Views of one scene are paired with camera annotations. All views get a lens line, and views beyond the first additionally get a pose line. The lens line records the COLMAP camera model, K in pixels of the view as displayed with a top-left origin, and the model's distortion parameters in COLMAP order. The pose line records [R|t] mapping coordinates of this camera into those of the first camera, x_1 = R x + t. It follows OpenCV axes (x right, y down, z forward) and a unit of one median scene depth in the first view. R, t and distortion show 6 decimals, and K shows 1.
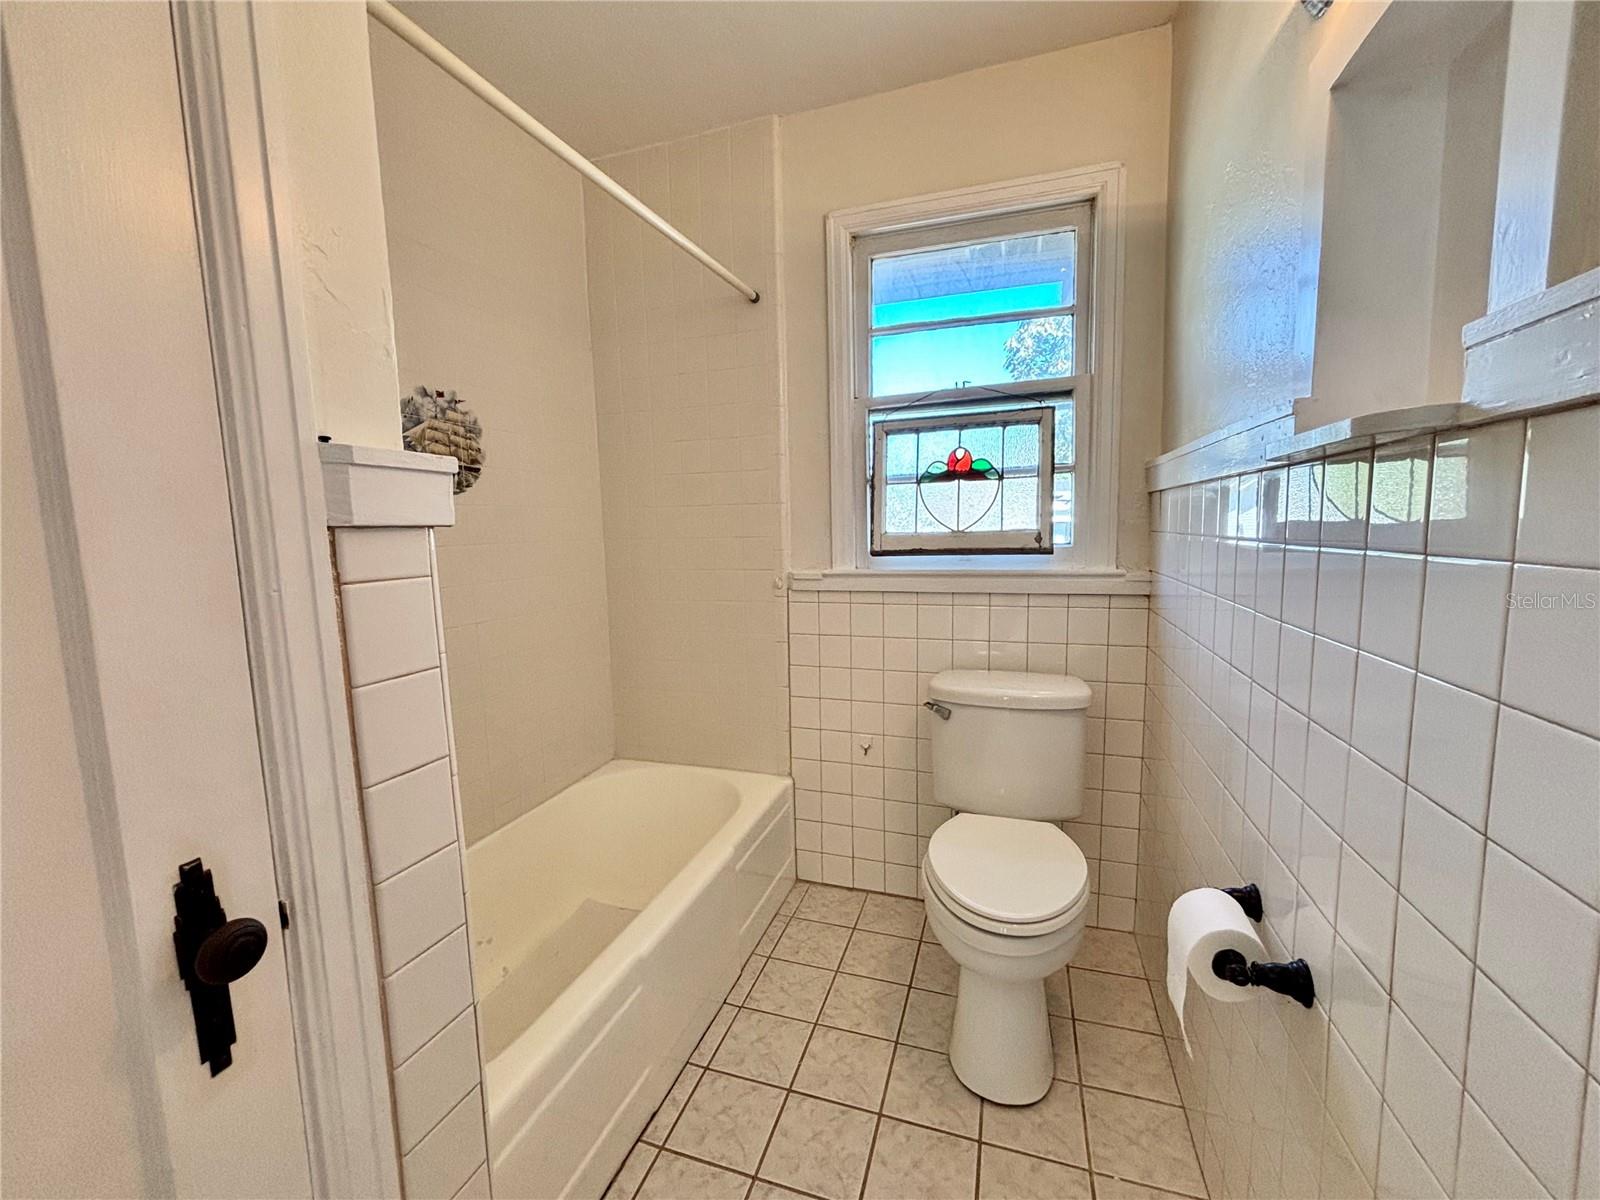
lens RADIAL K [[654.3, 0, 792.2], [0, 654.3, 600.7], [0, 0, 1]] dist [0.016328, 0.000126]
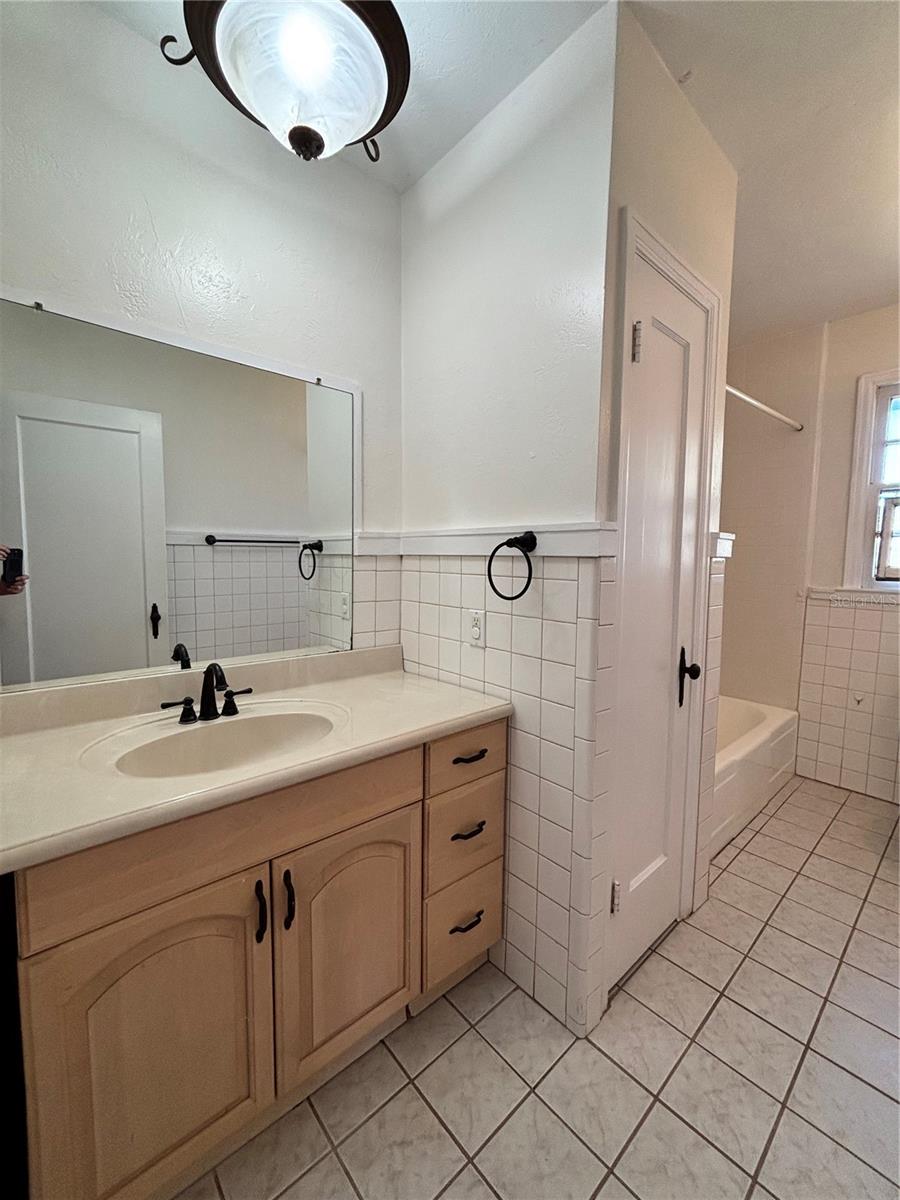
lens RADIAL K [[490.7, 0, 466.6], [0, 490.7, 596.4], [0, 0, 1]] dist [0.016328, 0.000126]
pose [[0.878002, 0.073284, -0.473014, -0.181333], [-0.081877, 0.996640, 0.002432, 0.050779], [0.471603, 0.036594, 0.881052, -0.555546]]
